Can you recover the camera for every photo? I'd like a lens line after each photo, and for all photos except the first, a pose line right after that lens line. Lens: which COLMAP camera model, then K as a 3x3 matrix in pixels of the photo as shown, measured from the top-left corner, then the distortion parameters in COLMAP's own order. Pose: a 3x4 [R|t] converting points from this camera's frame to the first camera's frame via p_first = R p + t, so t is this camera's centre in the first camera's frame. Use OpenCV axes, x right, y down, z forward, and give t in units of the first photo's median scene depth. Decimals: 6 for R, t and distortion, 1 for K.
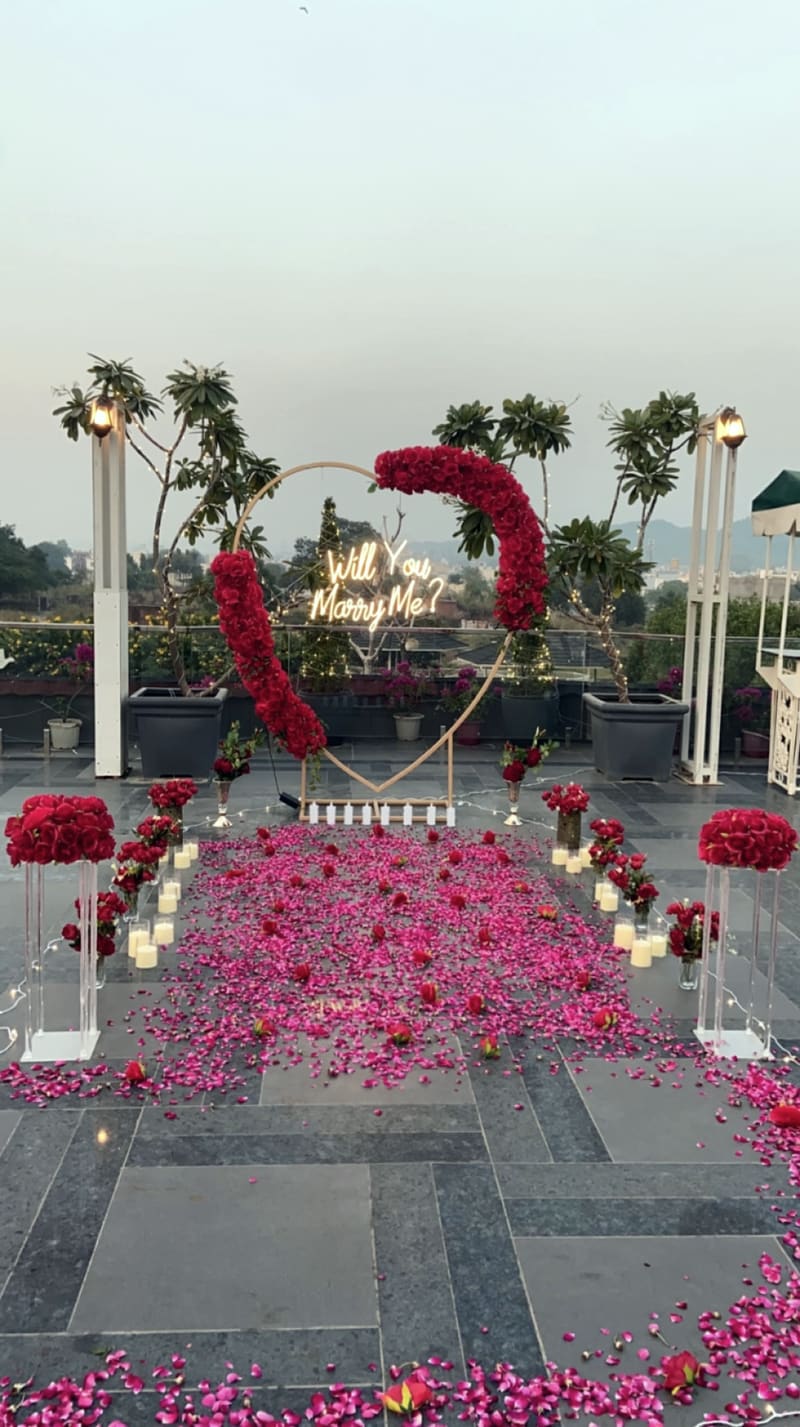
lens RADIAL K [[1089.5, 0, 400.0], [0, 1089.5, 713.5], [0, 0, 1]] dist [0.066649, -0.003556]
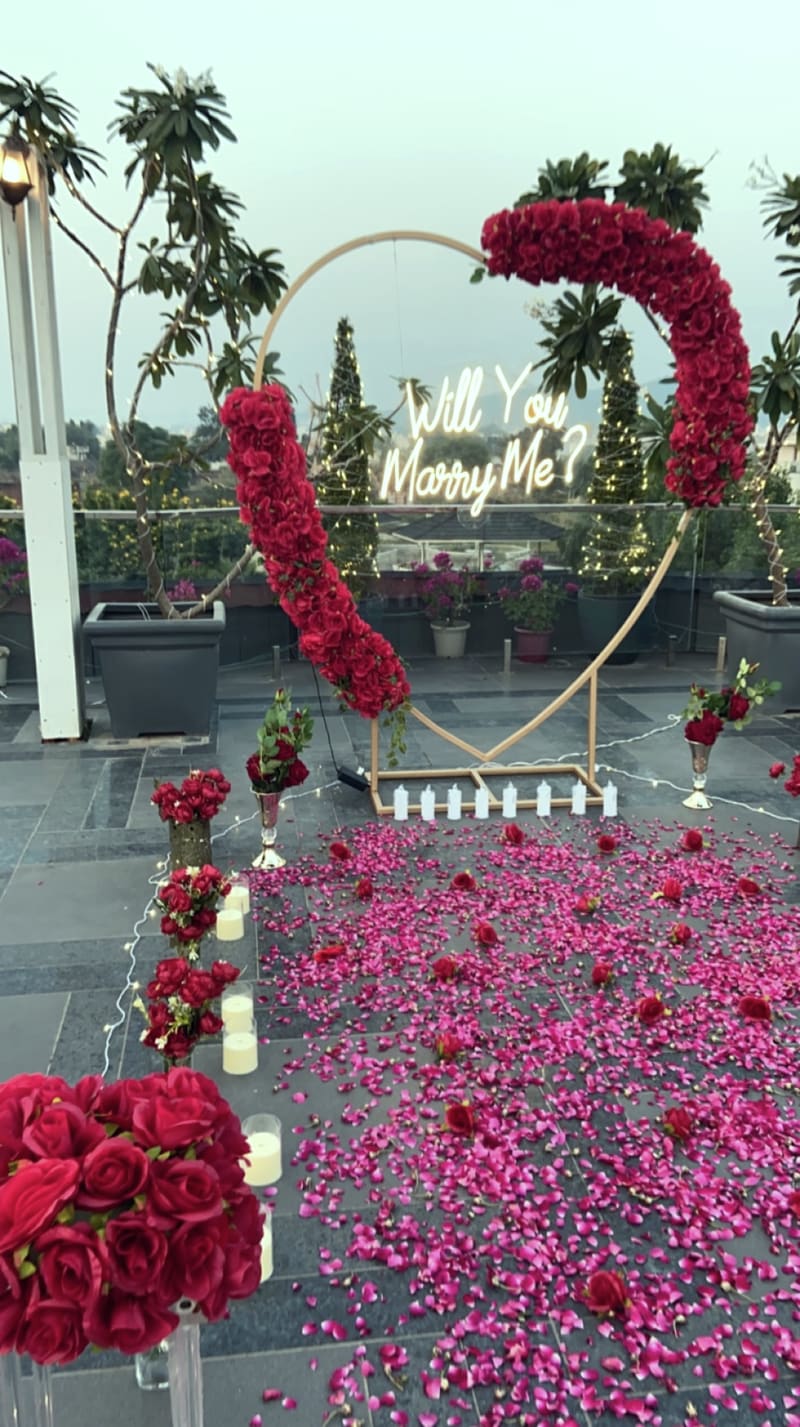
lens RADIAL K [[1109.0, 0, 405.8], [0, 1109.0, 736.8], [0, 0, 1]] dist [0.083150, -0.106019]
pose [[0.996748, -0.039032, 0.070495, -0.117454], [0.029451, 0.990790, 0.132166, -0.033930], [-0.075005, -0.129660, 0.988718, 0.342335]]
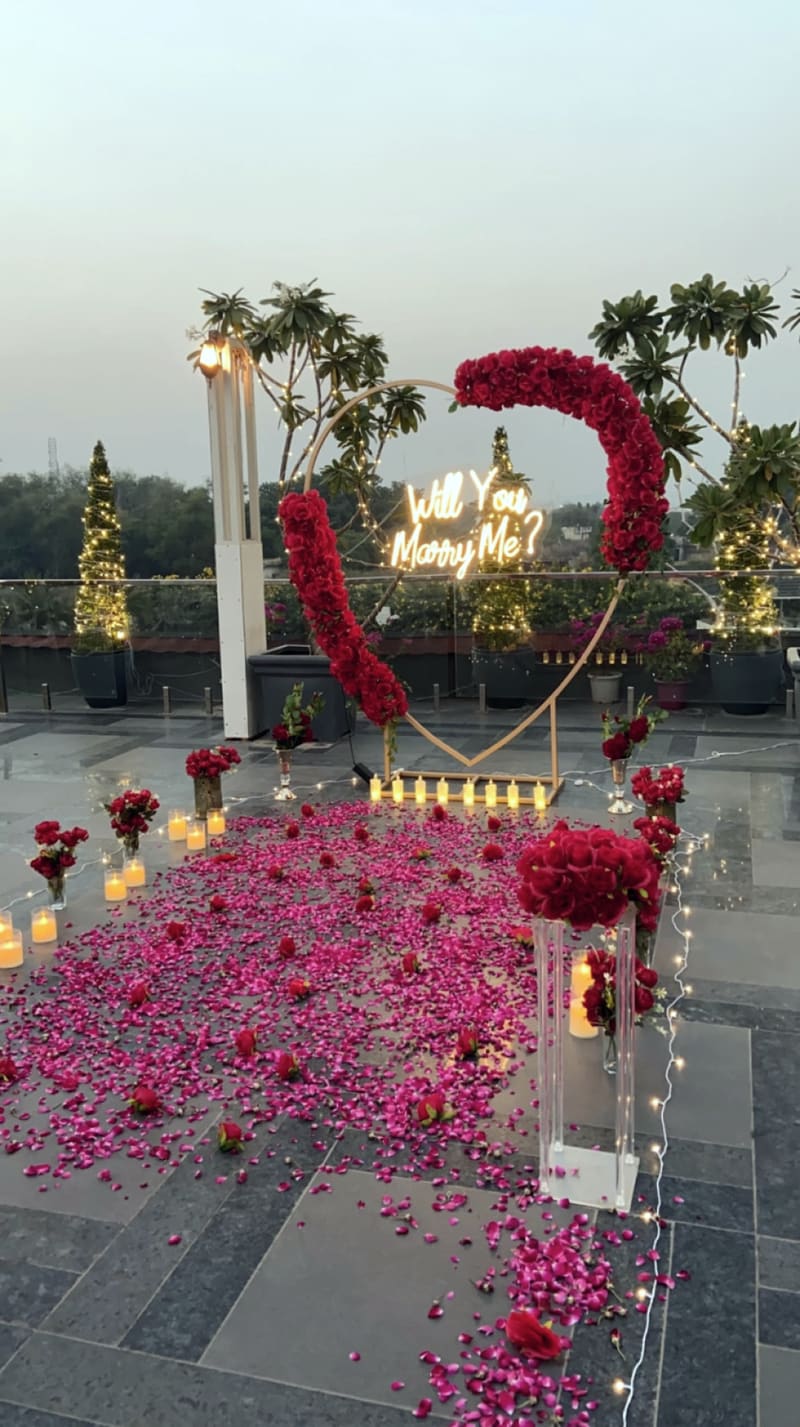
lens RADIAL K [[1089.5, 0, 400.0], [0, 1089.5, 713.5], [0, 0, 1]] dist [0.066649, -0.003556]
pose [[0.939077, 0.014924, -0.343381, 0.224782], [-0.000068, 0.999065, 0.043236, -0.006572], [0.343706, -0.040579, 0.938200, 0.180065]]
